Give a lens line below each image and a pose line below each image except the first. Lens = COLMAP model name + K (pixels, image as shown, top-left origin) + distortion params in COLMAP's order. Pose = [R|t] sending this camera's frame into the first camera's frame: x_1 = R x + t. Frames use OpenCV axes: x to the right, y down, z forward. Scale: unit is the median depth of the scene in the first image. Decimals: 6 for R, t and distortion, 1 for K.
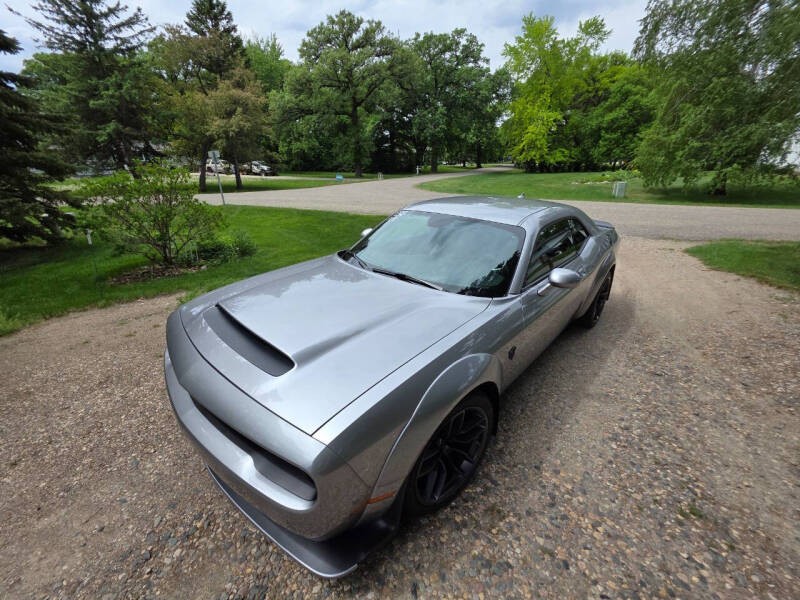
lens RADIAL K [[320.9, 0, 400.0], [0, 320.9, 300.0], [0, 0, 1]] dist [0.014240, -0.004716]
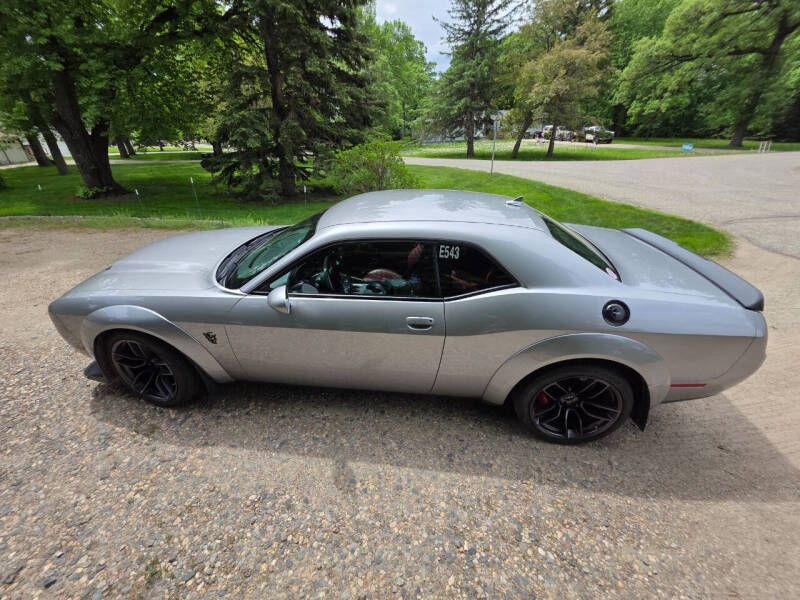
lens RADIAL K [[316.9, 0, 400.0], [0, 316.9, 300.0], [0, 0, 1]] dist [-0.002750, -0.000449]
pose [[0.592887, 0.372701, -0.713848, 0.831927], [-0.301209, 0.924744, 0.232640, -0.227323], [0.746832, 0.077089, 0.660529, 0.441112]]
